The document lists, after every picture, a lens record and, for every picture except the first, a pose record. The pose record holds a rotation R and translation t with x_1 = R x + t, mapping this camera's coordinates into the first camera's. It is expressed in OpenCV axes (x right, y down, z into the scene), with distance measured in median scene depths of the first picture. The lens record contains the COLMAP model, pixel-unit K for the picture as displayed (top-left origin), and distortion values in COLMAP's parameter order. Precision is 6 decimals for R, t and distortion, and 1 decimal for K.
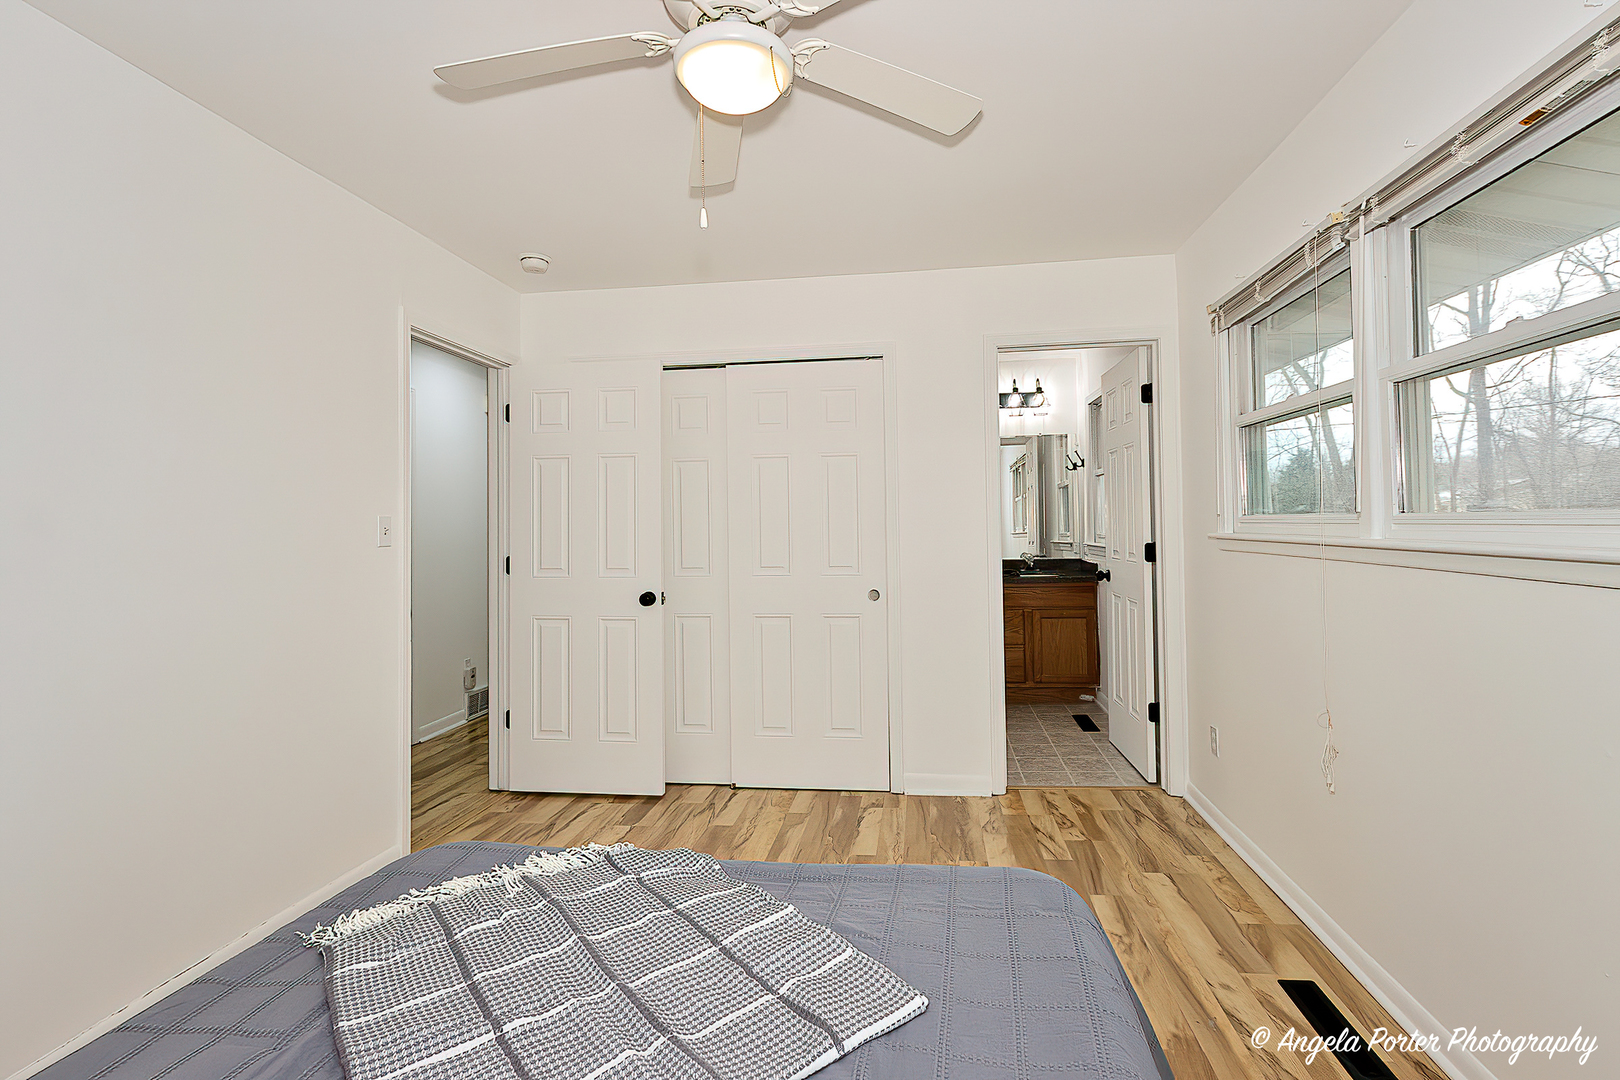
lens RADIAL K [[772.4, 0, 788.0], [0, 772.4, 511.4], [0, 0, 1]] dist [-0.000270, -0.000448]
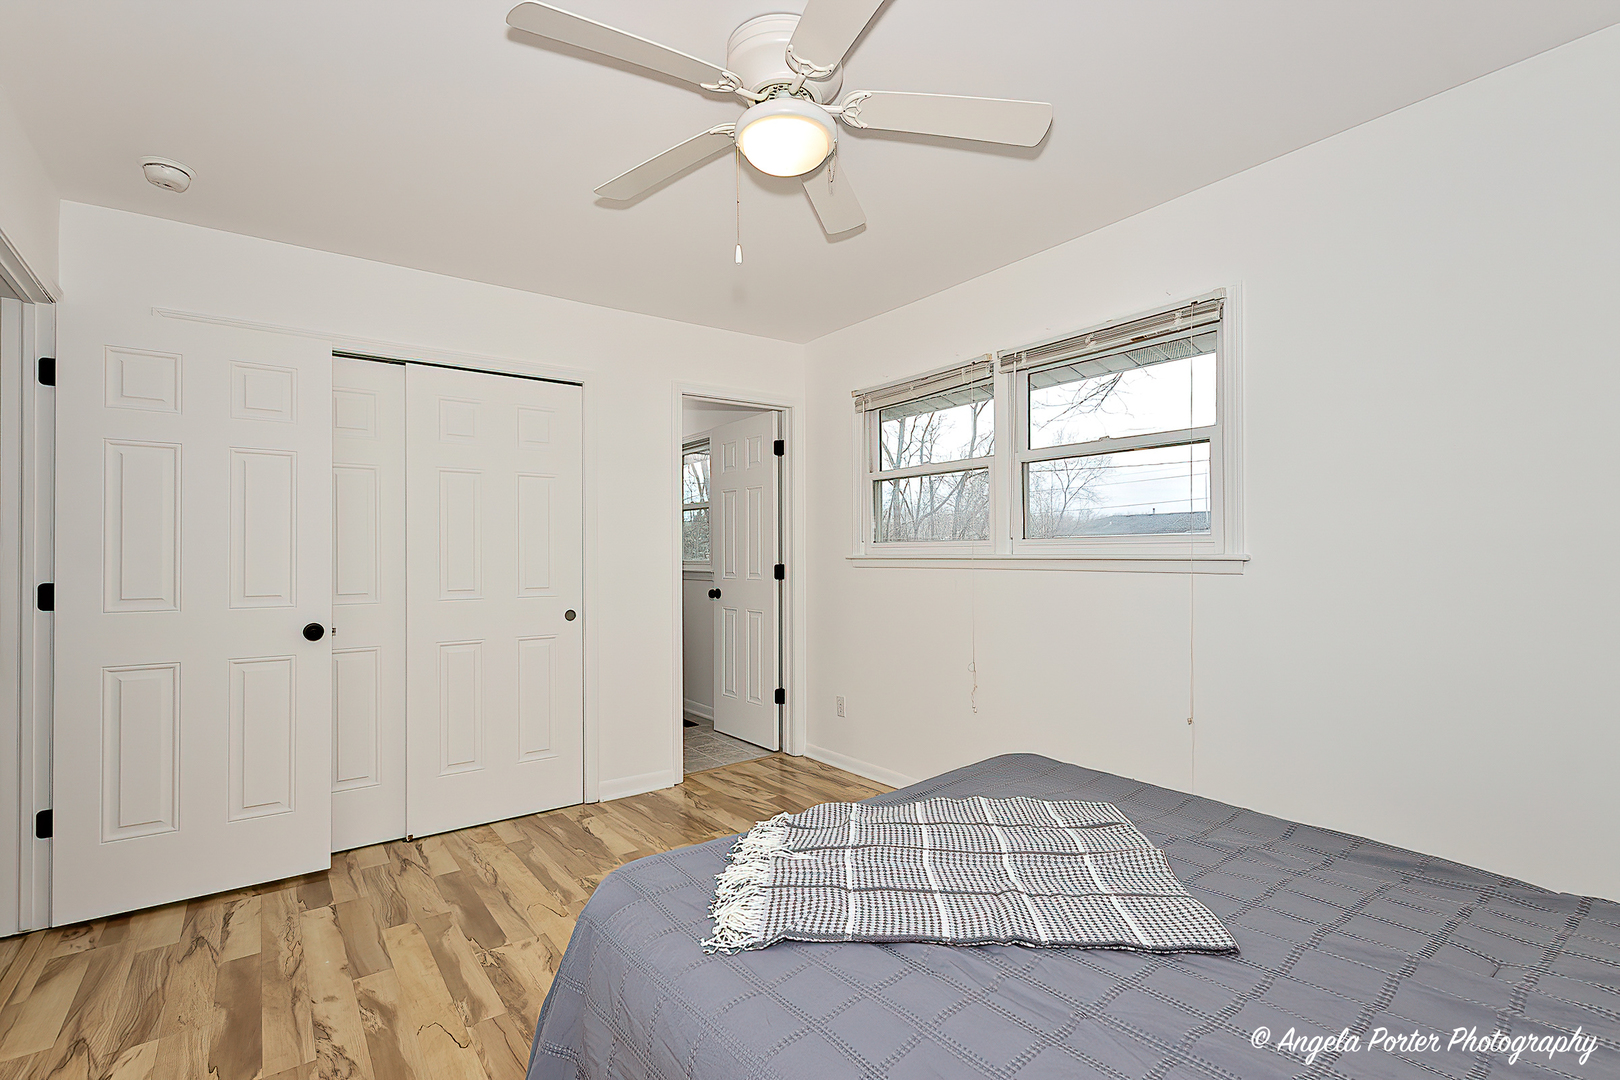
lens RADIAL K [[772.4, 0, 811.2], [0, 772.4, 548.3], [0, 0, 1]] dist [-0.000270, -0.000448]
pose [[0.707756, 0.015336, 0.706291, -0.410568], [-0.020640, 0.999786, -0.001025, 0.015681], [-0.706156, -0.013852, 0.707921, 0.056968]]
